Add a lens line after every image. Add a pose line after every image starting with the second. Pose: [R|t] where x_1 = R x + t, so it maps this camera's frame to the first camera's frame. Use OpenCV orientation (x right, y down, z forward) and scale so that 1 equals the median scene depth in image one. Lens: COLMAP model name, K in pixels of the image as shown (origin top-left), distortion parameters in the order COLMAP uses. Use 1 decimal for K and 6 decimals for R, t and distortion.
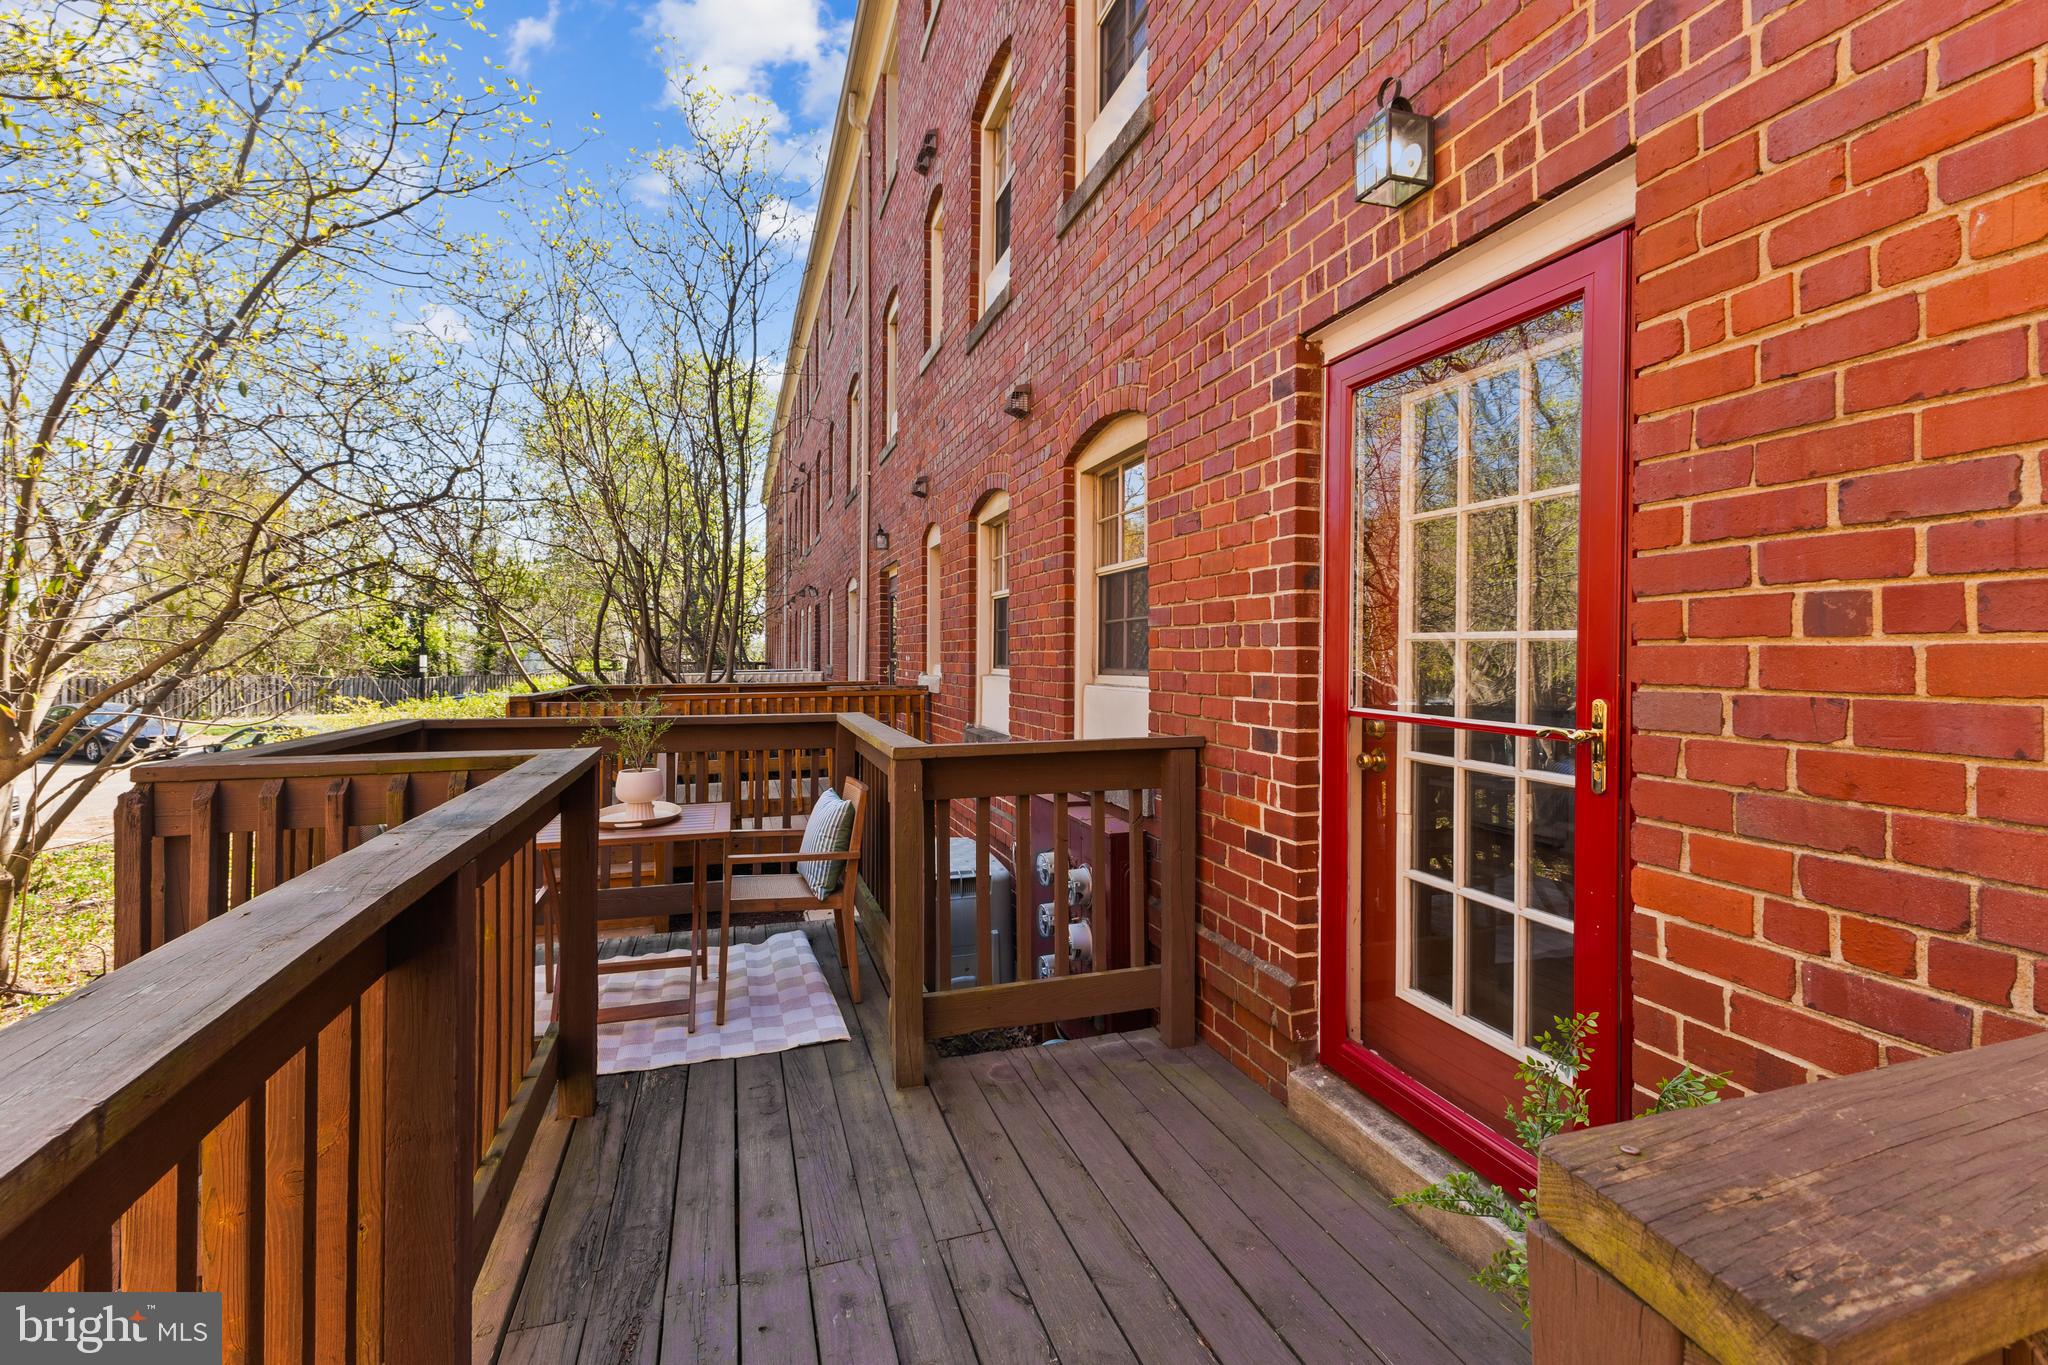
lens RADIAL K [[899.8, 0, 1028.0], [0, 899.8, 667.5], [0, 0, 1]] dist [-0.000055, 0.000027]
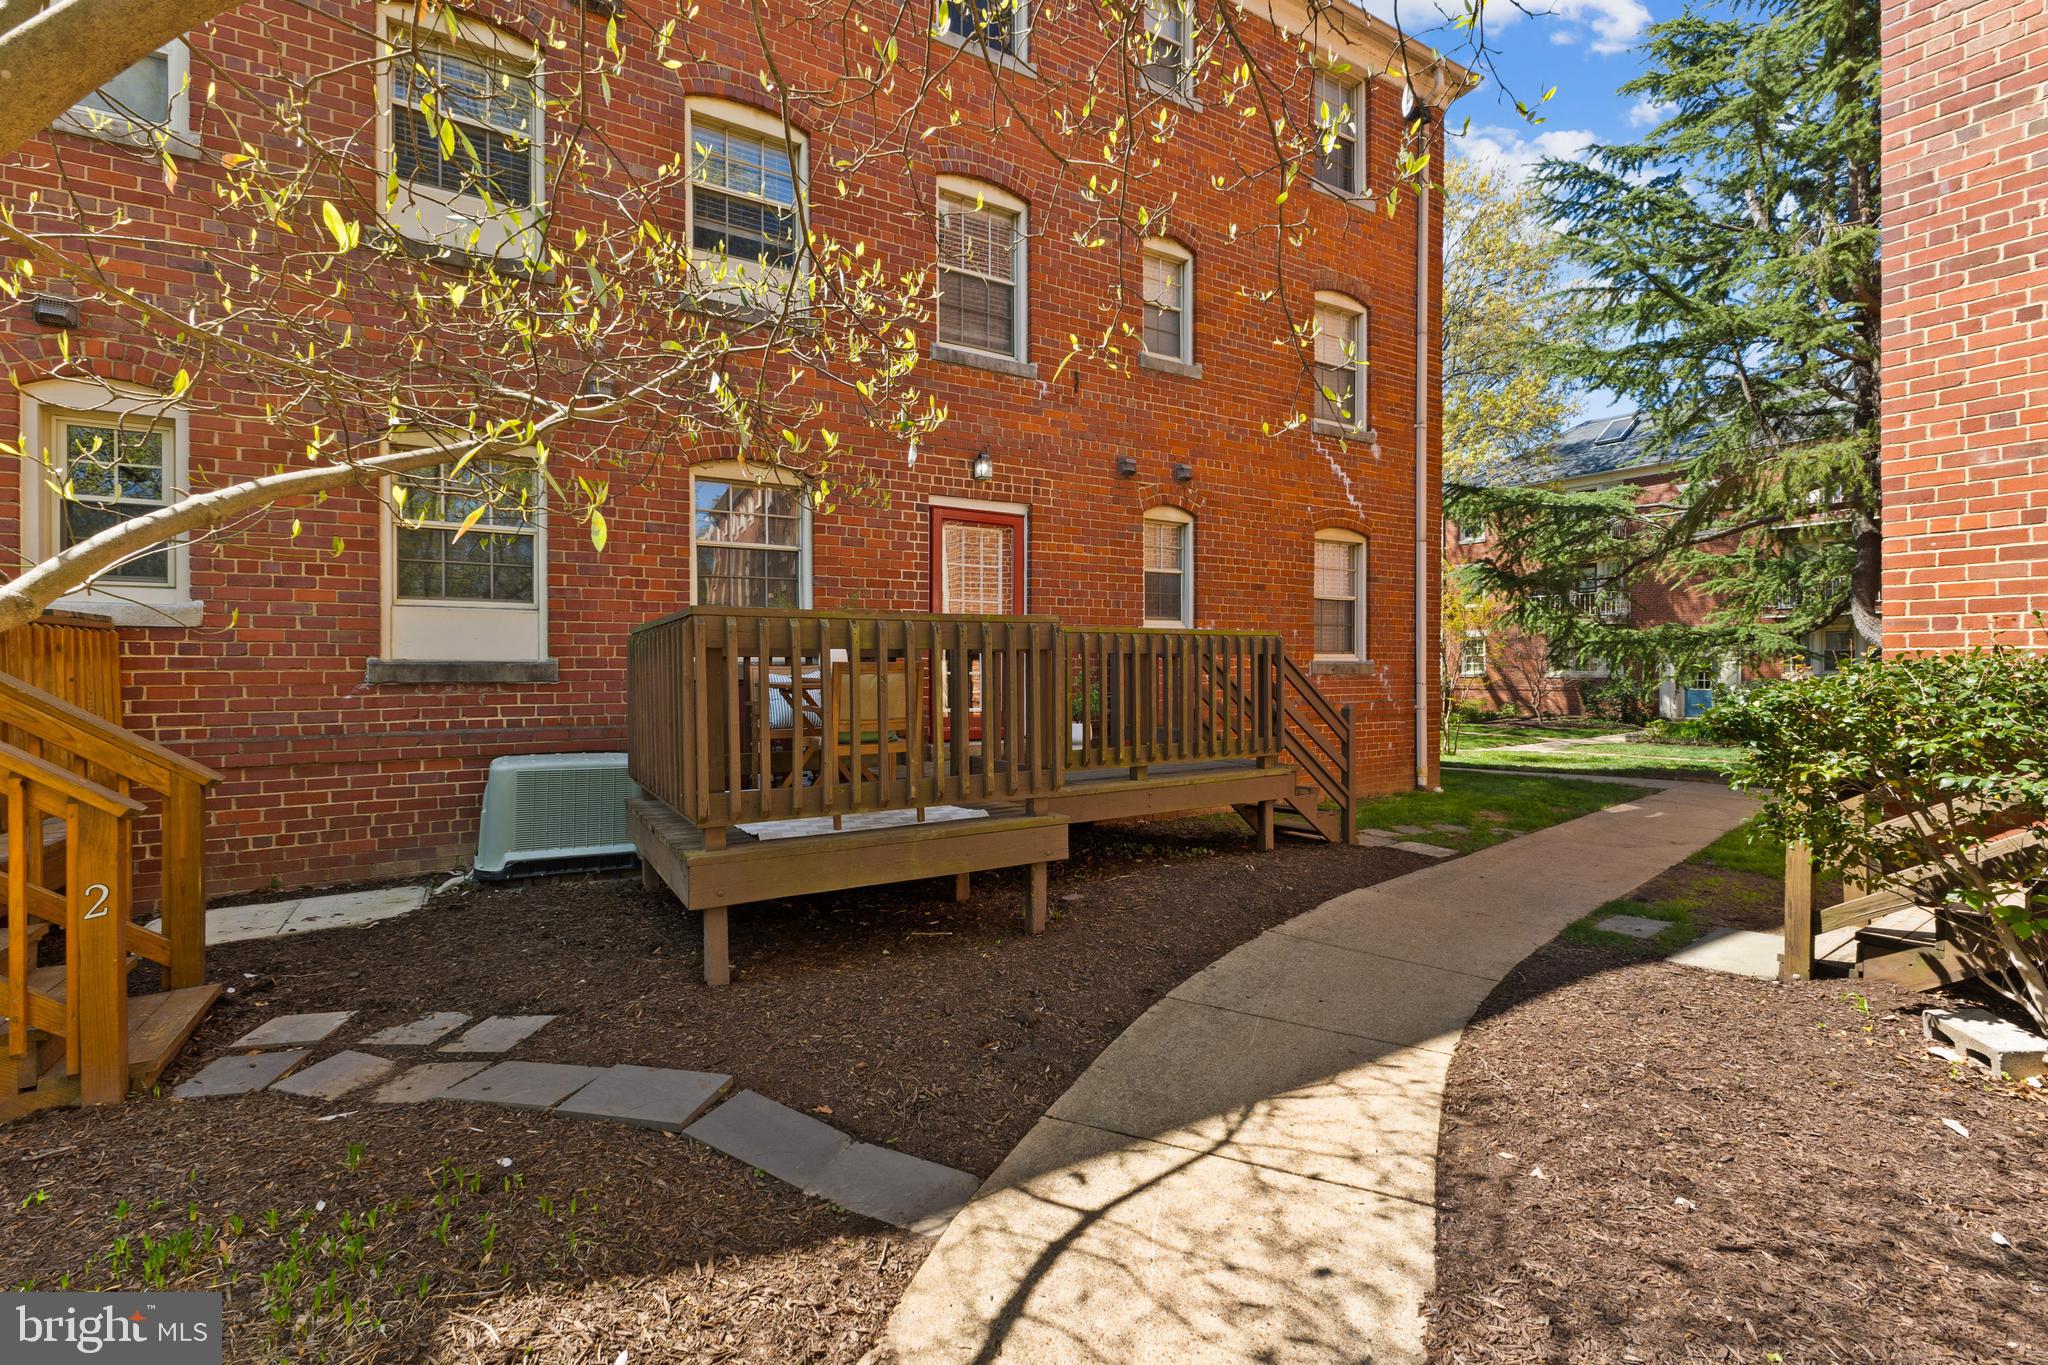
lens RADIAL K [[899.8, 0, 1028.0], [0, 899.8, 667.5], [0, 0, 1]] dist [-0.000055, 0.000027]
pose [[-0.213470, -0.012829, 0.976865, -2.488185], [0.006831, 0.999870, 0.014624, 0.145484], [-0.976926, 0.009795, -0.213355, 1.248554]]
